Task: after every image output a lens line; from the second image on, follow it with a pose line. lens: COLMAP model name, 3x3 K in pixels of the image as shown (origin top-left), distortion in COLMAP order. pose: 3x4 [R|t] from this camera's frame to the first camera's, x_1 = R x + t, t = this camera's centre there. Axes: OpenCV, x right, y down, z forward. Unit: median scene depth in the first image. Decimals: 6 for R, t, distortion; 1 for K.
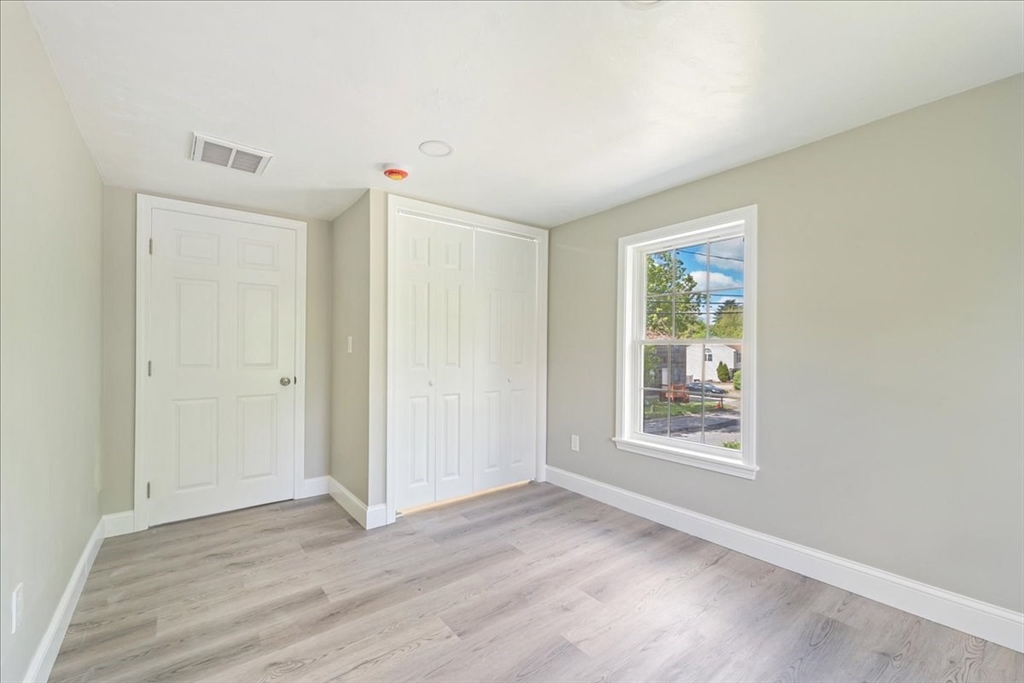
lens RADIAL K [[435.7, 0, 518.4], [0, 435.7, 348.6], [0, 0, 1]] dist [-0.001351, 0.000003]
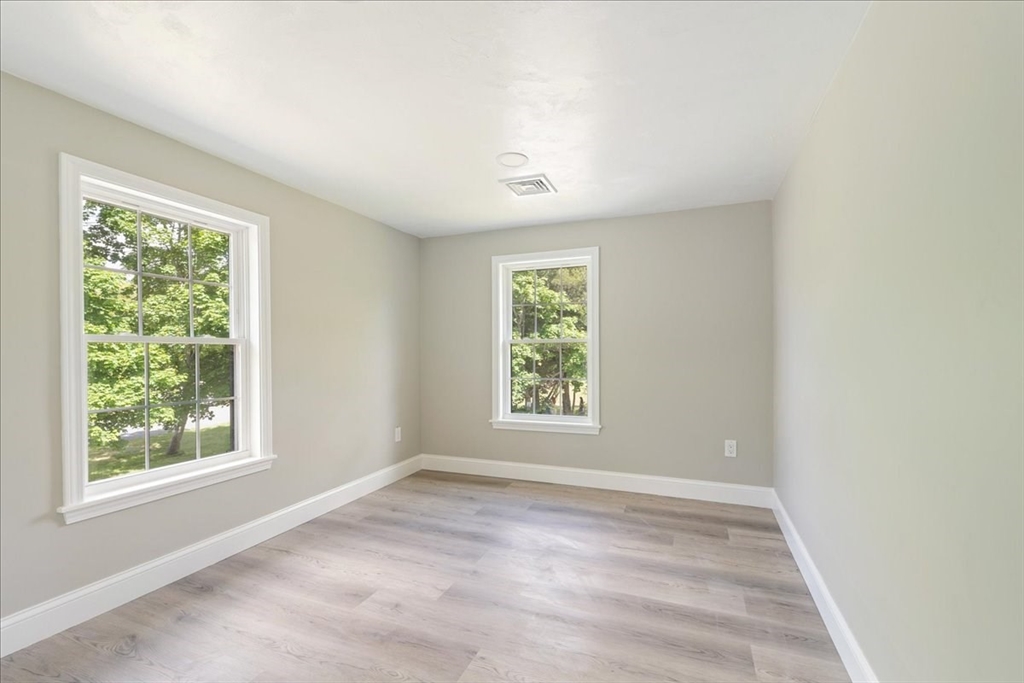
lens RADIAL K [[435.7, 0, 518.4], [0, 435.7, 348.6], [0, 0, 1]] dist [-0.001351, 0.000003]
pose [[-0.502971, -0.000289, 0.864303, -0.724237], [-0.001922, 0.999998, -0.000784, -0.000662], [-0.864301, -0.002056, -0.502970, 1.008641]]
